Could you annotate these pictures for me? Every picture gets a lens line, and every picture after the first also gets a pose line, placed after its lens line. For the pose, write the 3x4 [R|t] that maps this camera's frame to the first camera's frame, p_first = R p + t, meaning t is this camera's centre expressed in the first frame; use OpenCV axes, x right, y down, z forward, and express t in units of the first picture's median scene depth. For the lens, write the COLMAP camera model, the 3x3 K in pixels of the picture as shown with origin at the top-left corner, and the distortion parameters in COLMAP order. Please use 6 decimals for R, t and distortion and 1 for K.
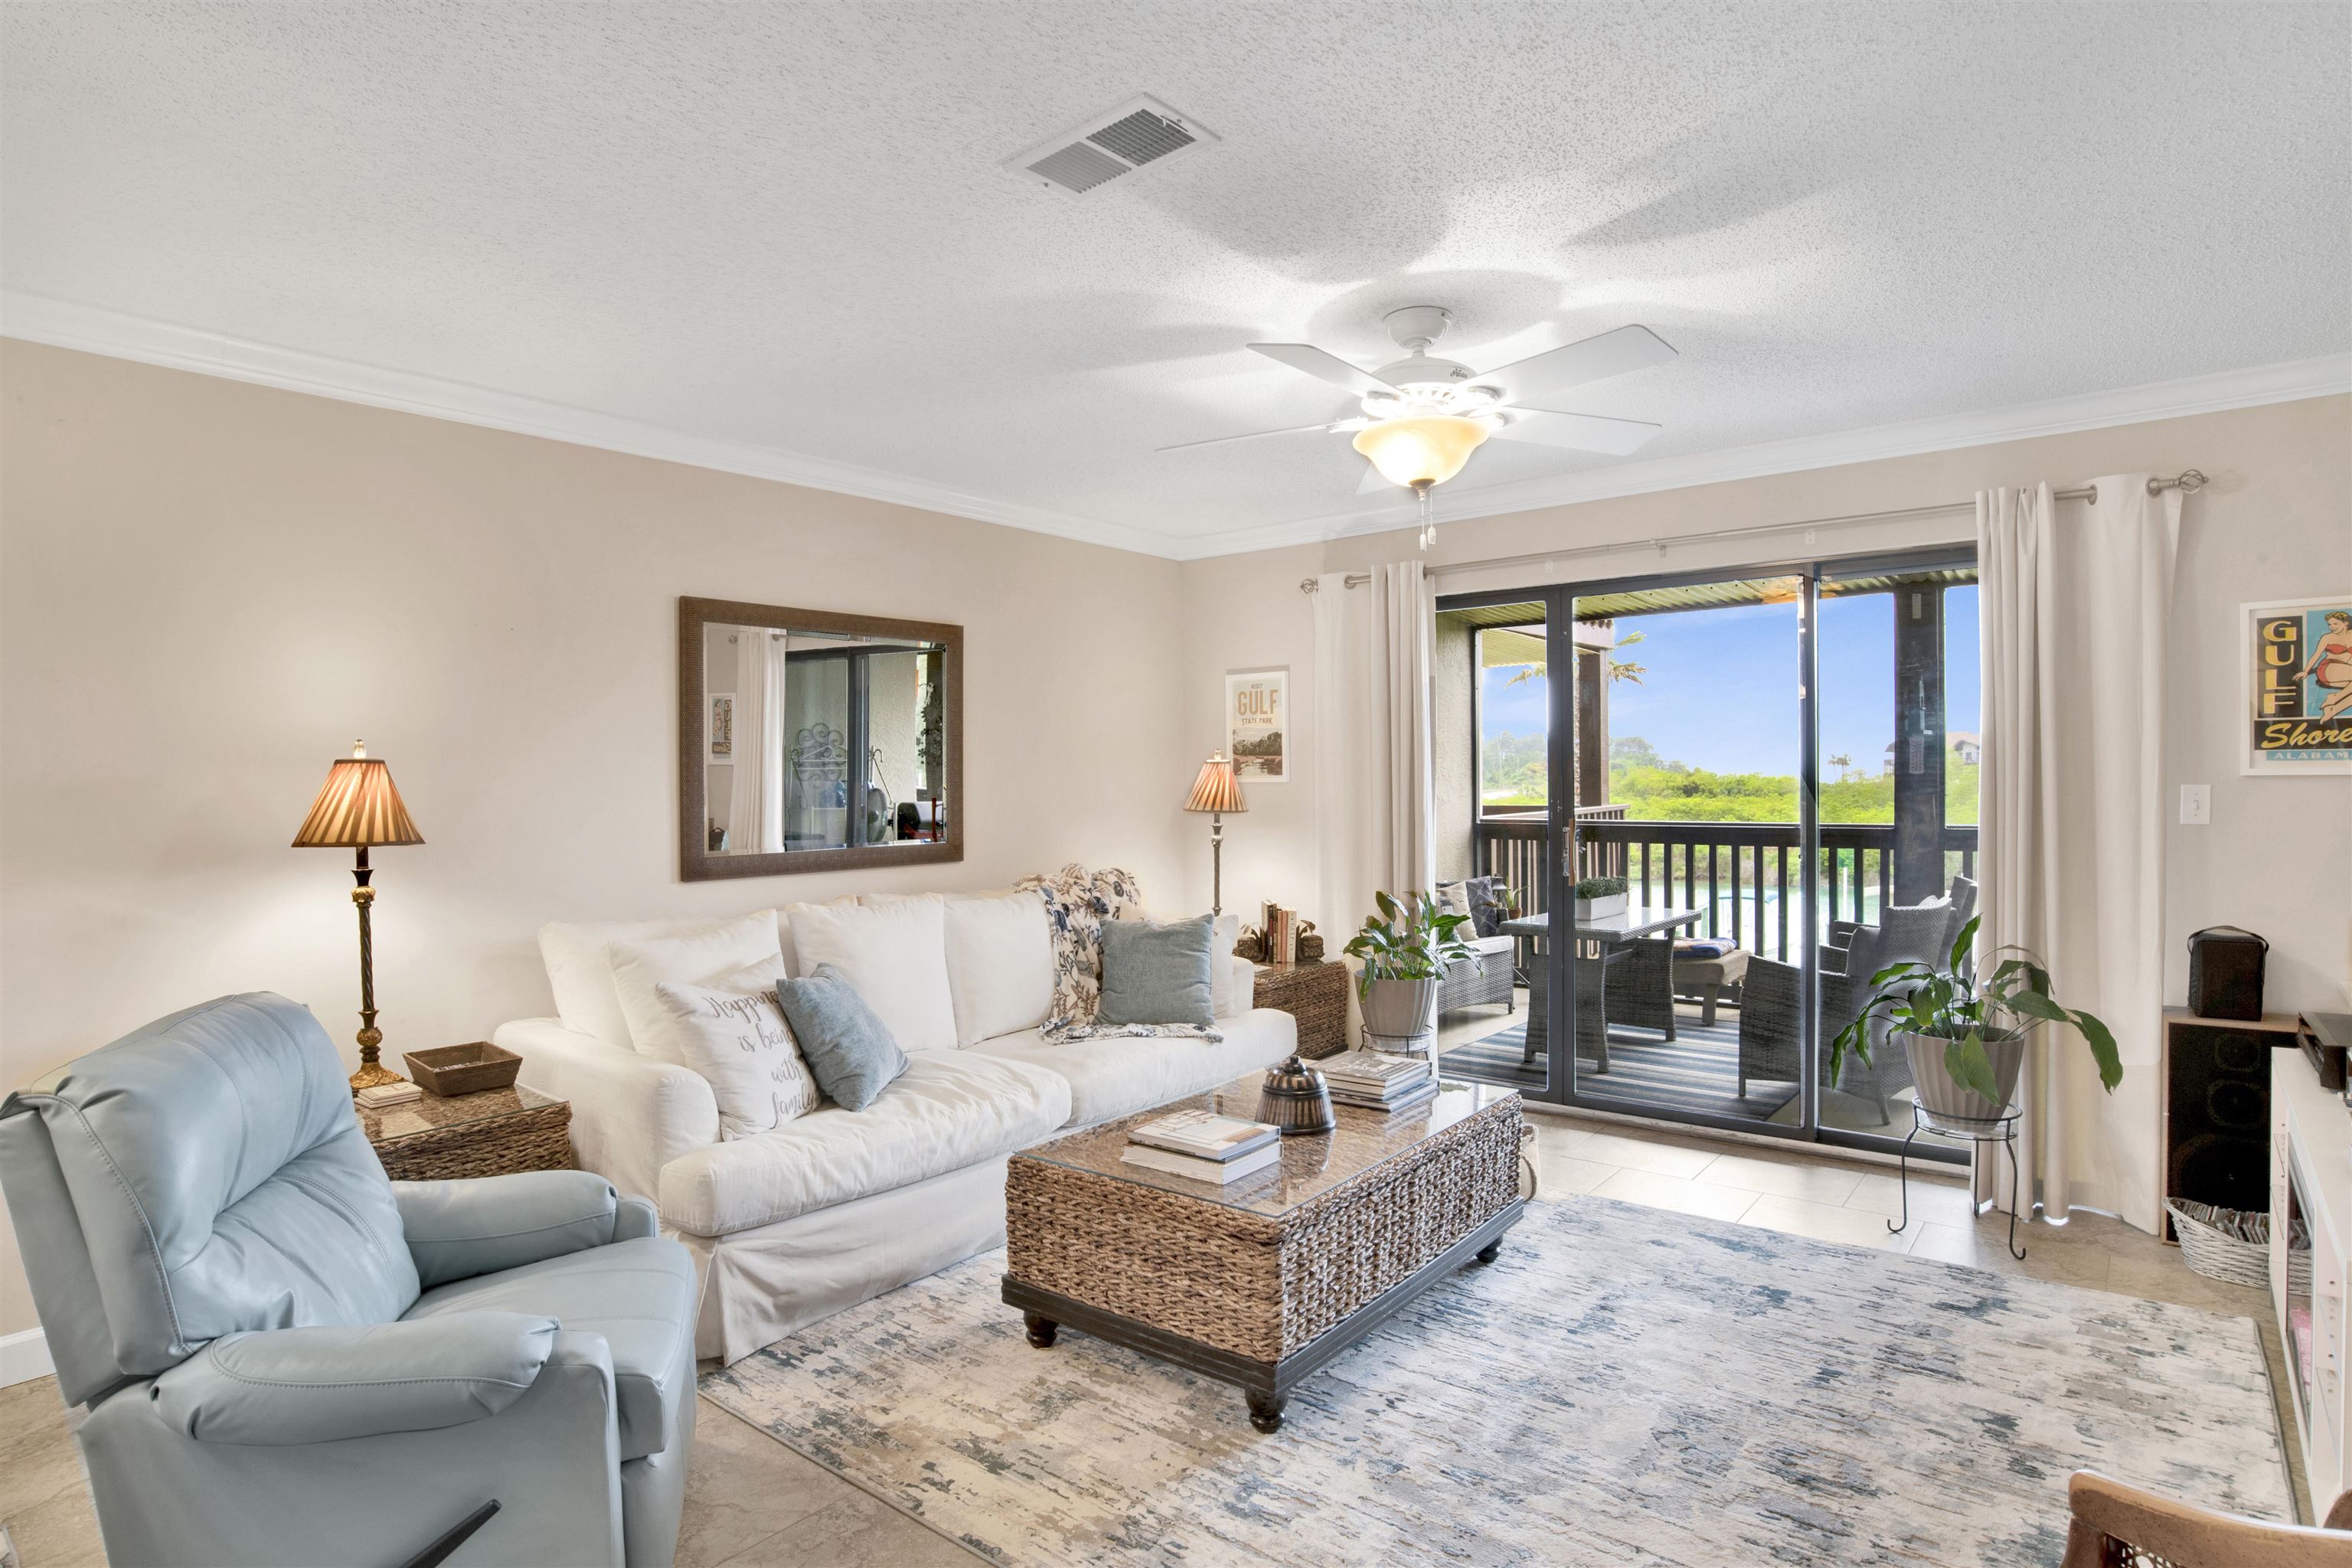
lens RADIAL K [[1234.0, 0, 1196.2], [0, 1234.0, 792.4], [0, 0, 1]] dist [-0.083721, 0.026614]
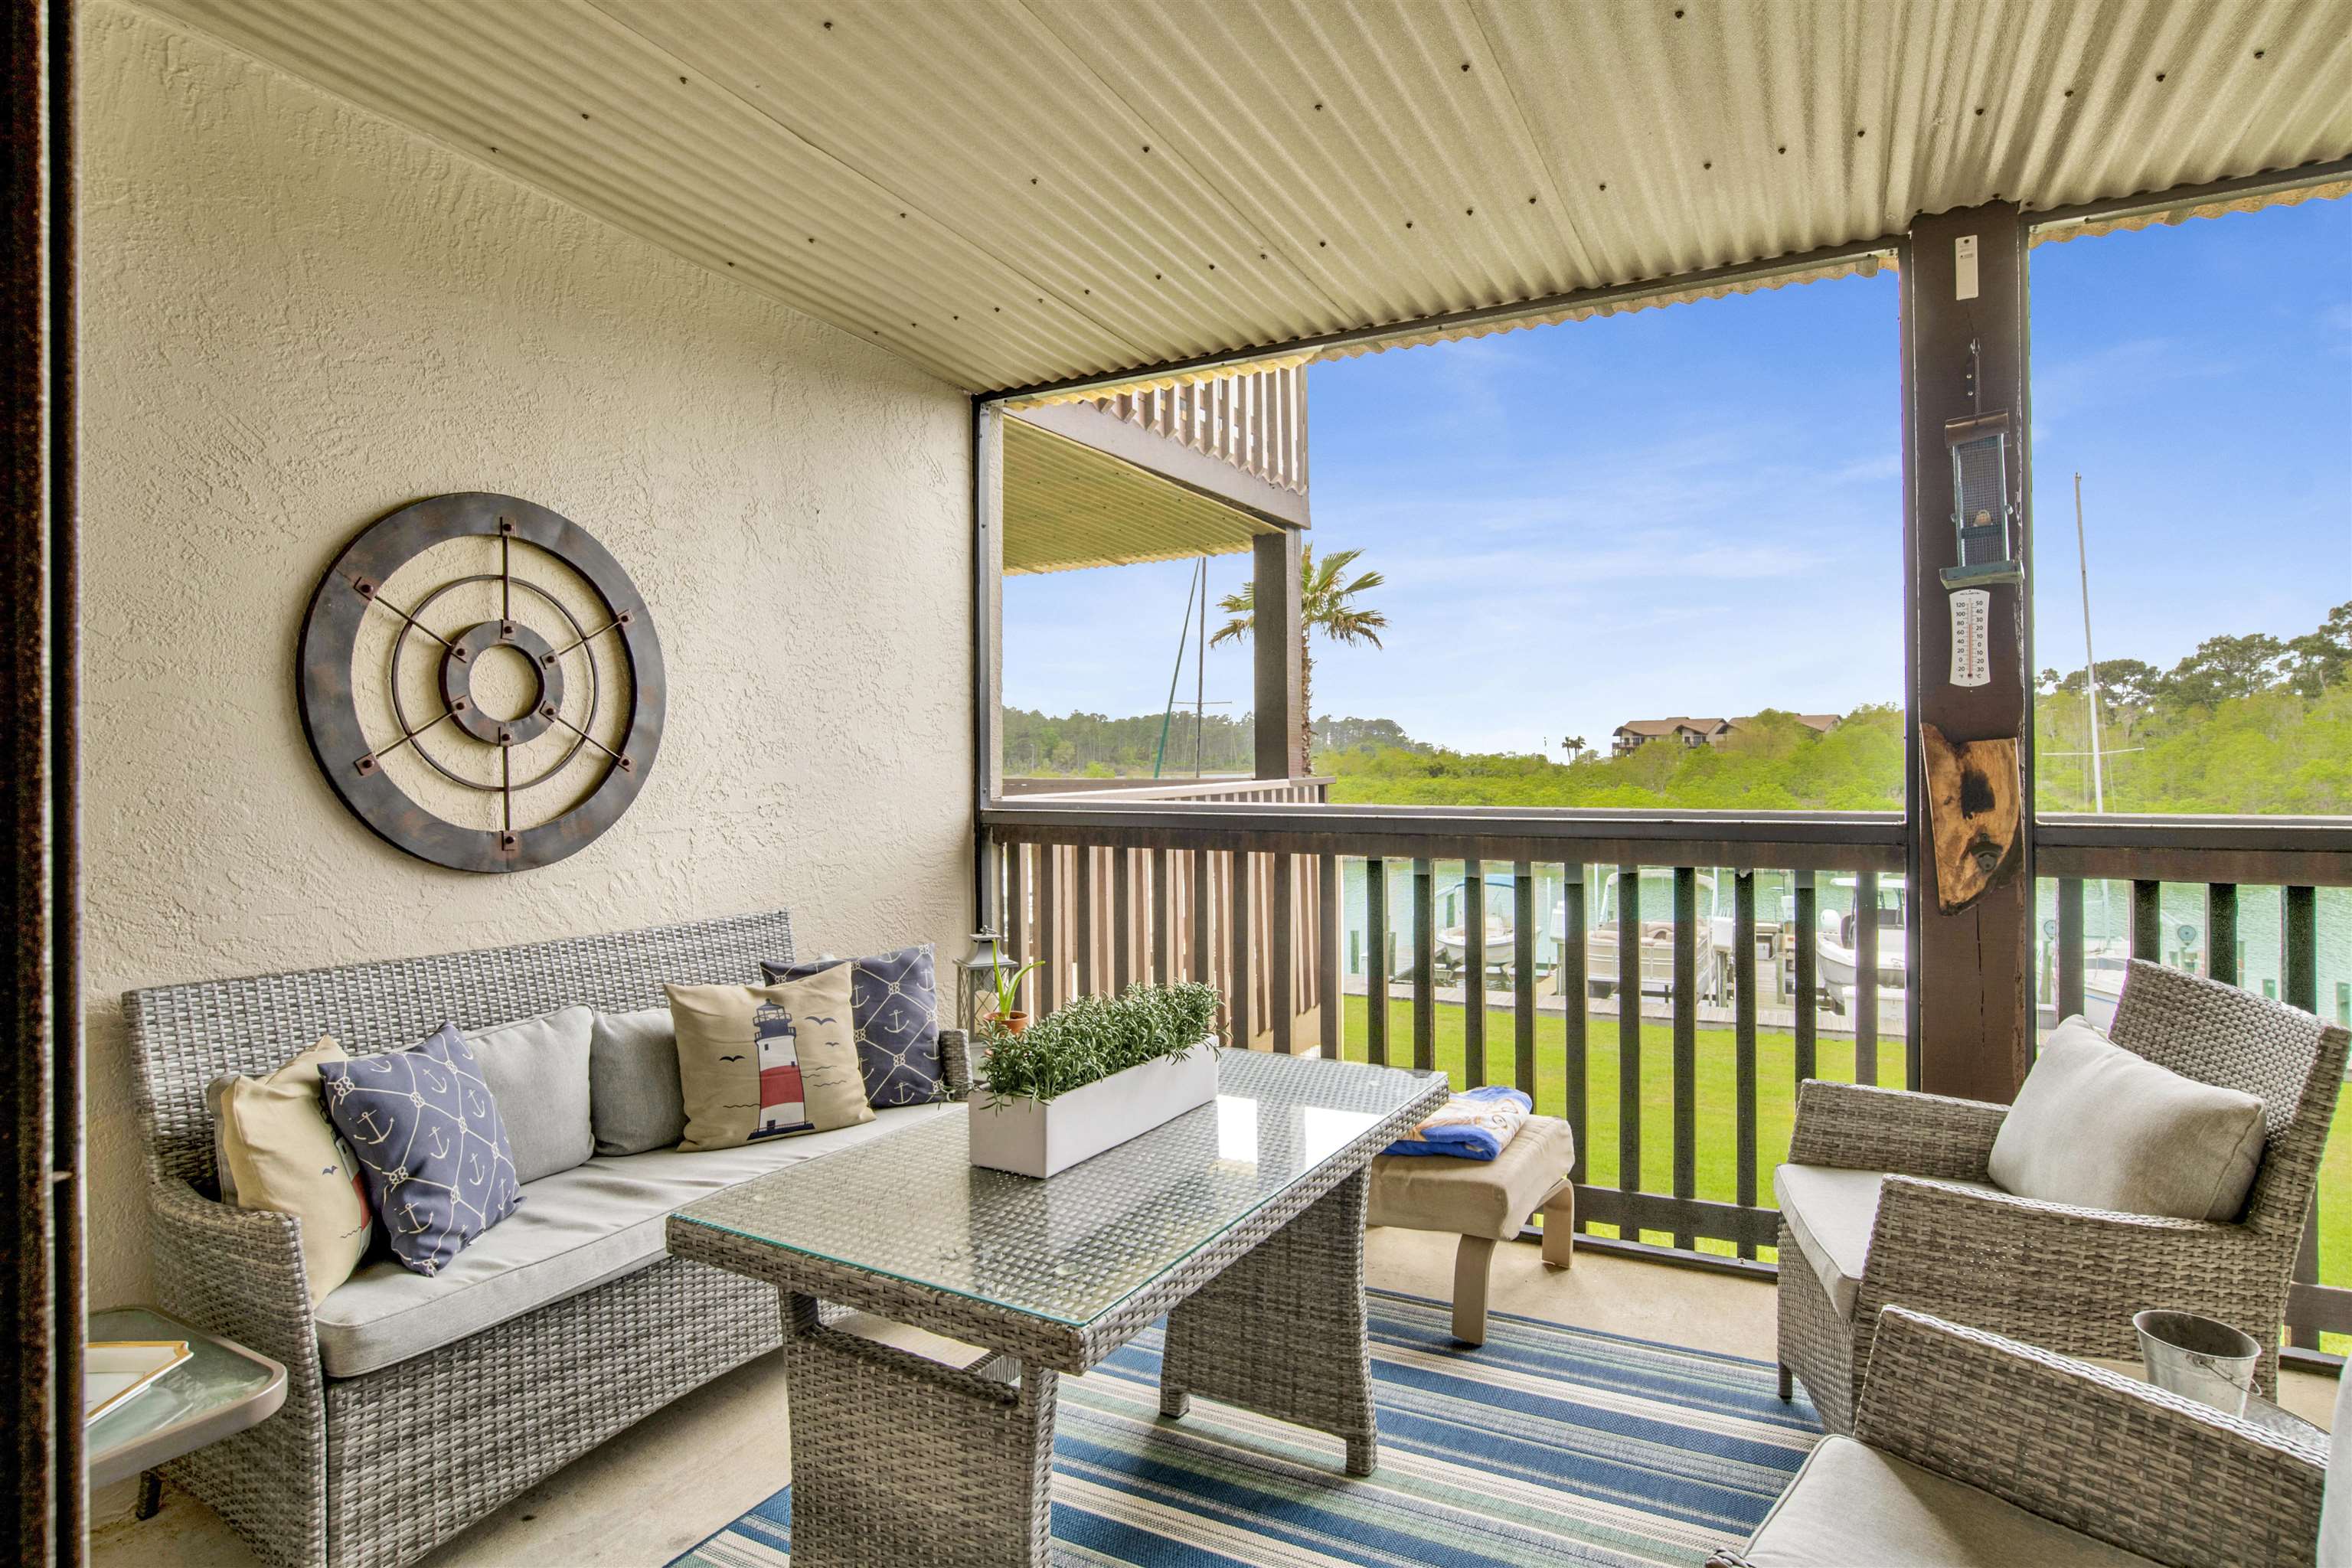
lens RADIAL K [[1224.5, 0, 1194.1], [0, 1224.5, 771.8], [0, 0, 1]] dist [-0.067179, 0.024884]
pose [[0.982465, 0.000833, 0.186443, 0.542704], [-0.000691, 0.999999, -0.000829, 0.027574], [-0.186444, 0.000686, 0.982465, 1.306424]]
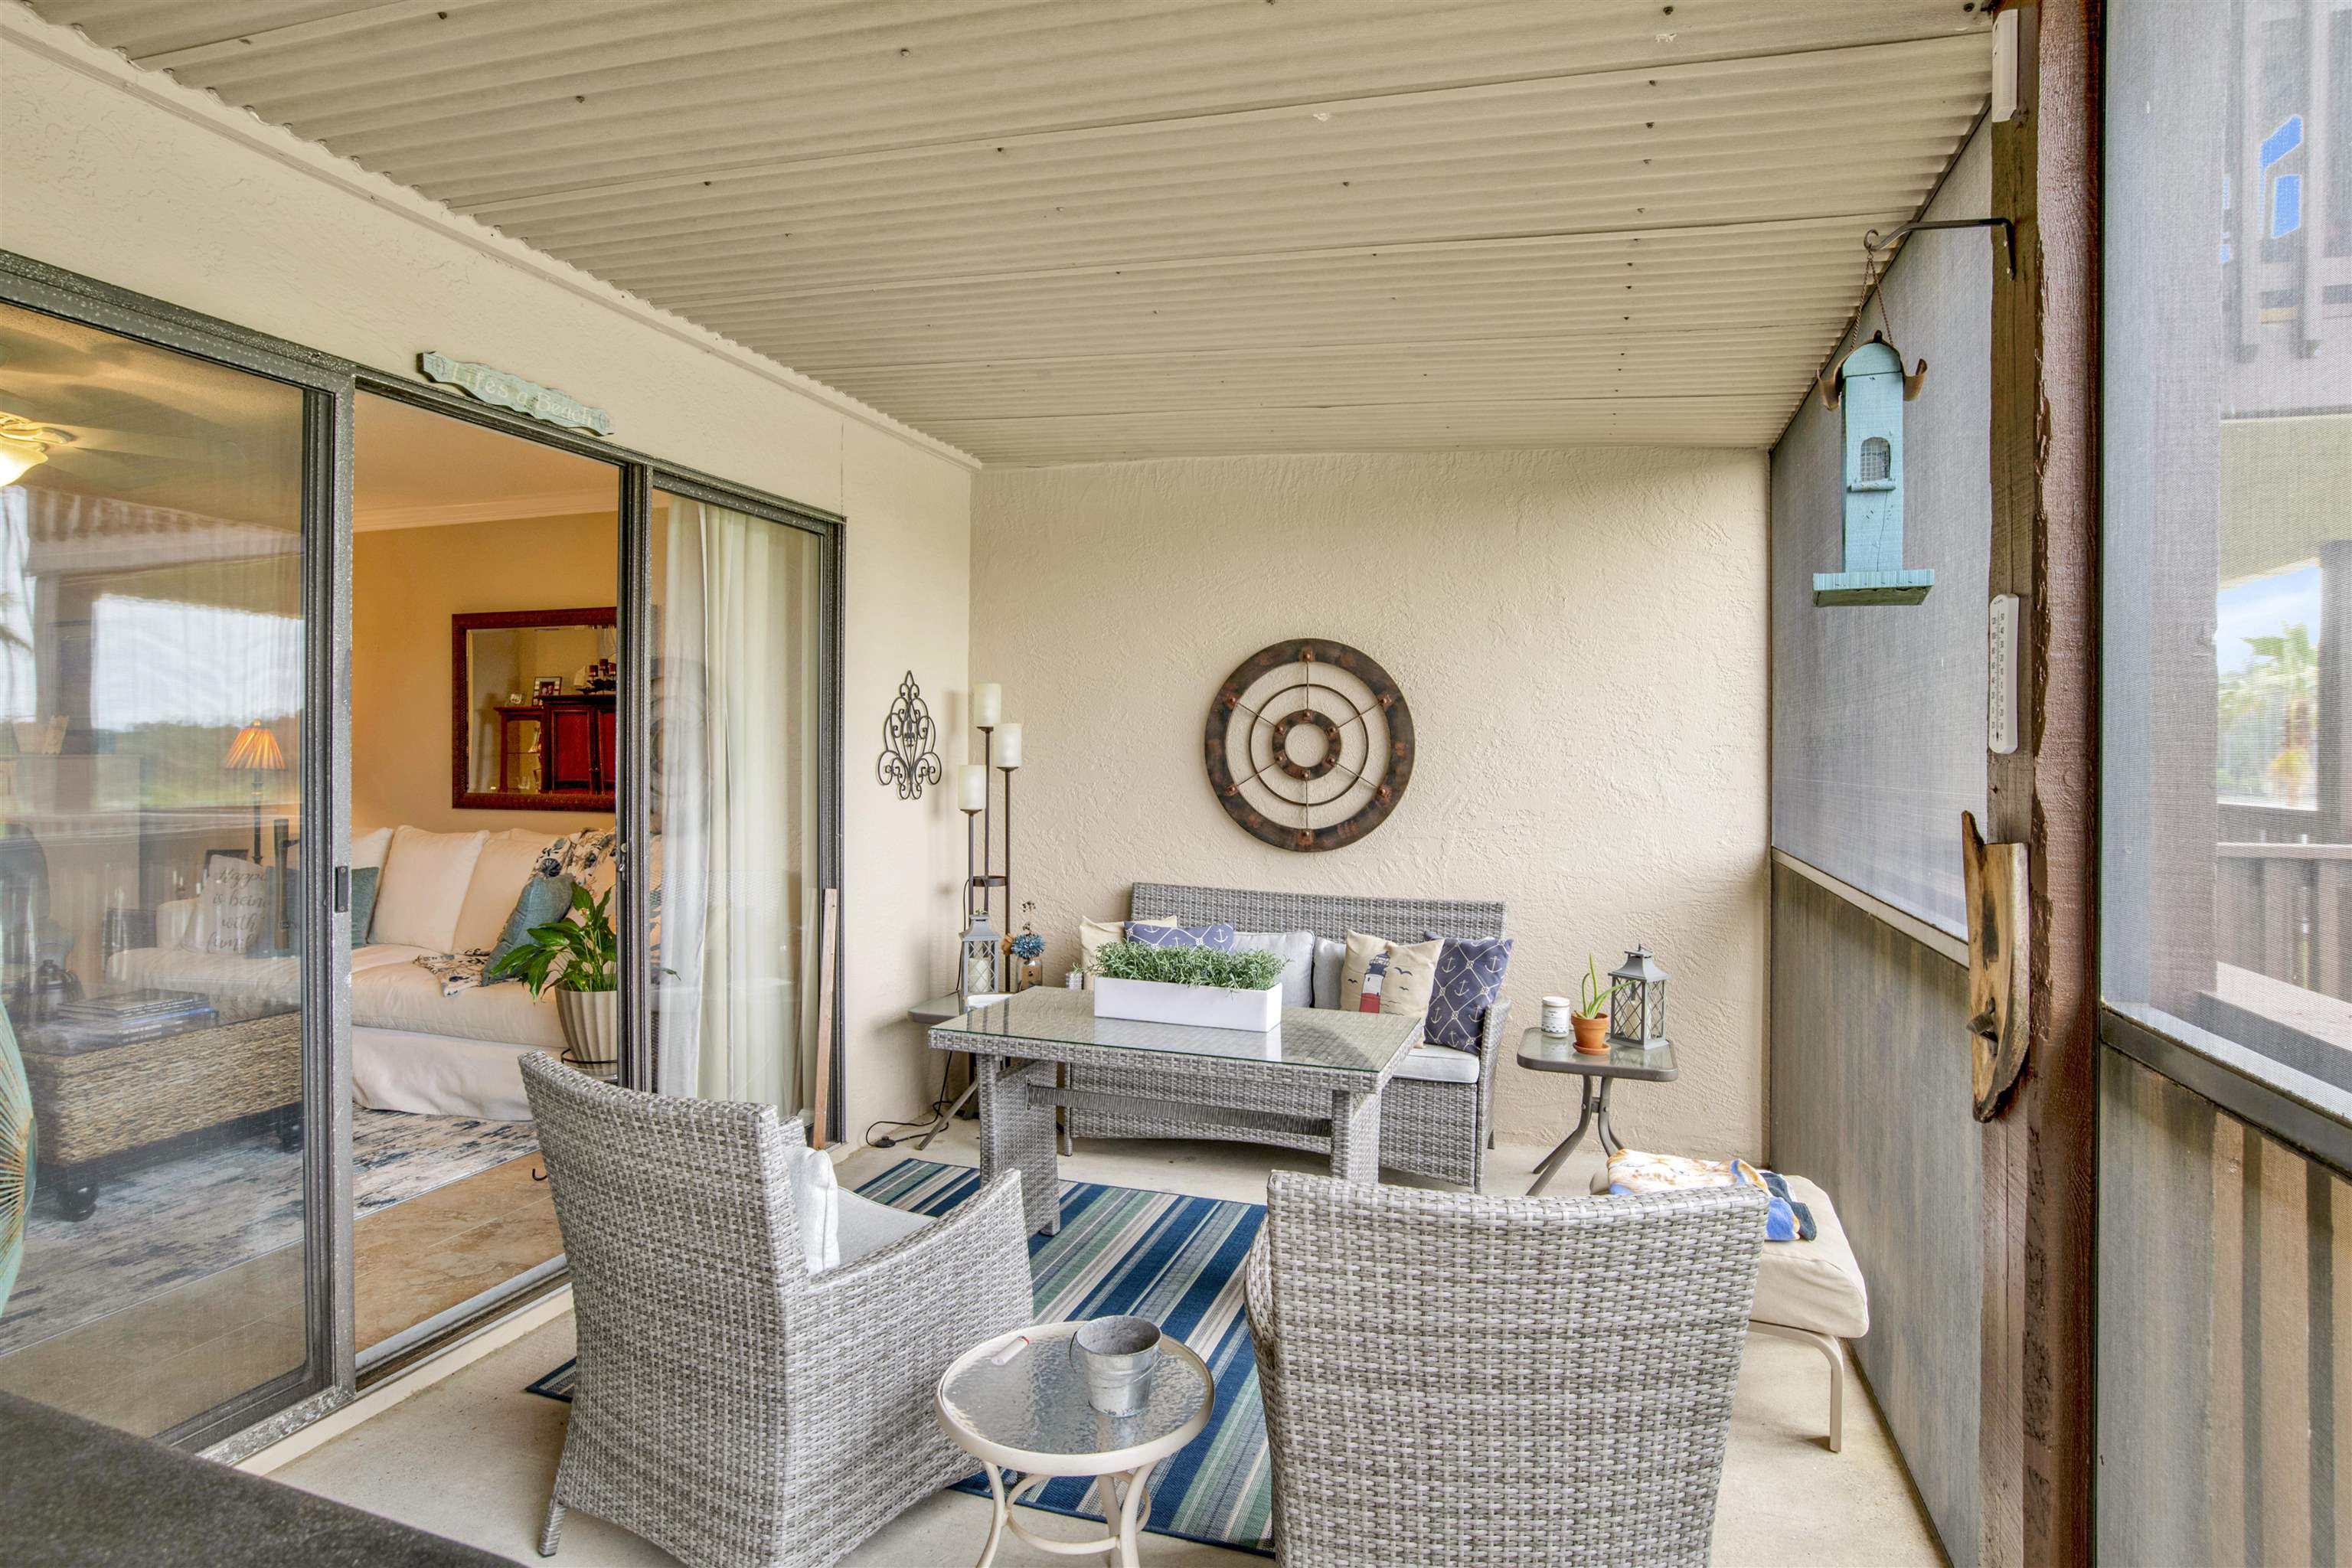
lens RADIAL K [[1267.4, 0, 1204.1], [0, 1267.4, 749.6], [0, 0, 1]] dist [-0.063570, 0.021545]
pose [[0.381869, 0.011968, -0.924139, 1.523489], [-0.023342, 0.999722, 0.003302, -0.026127], [0.923922, 0.020310, 0.382042, 1.483296]]
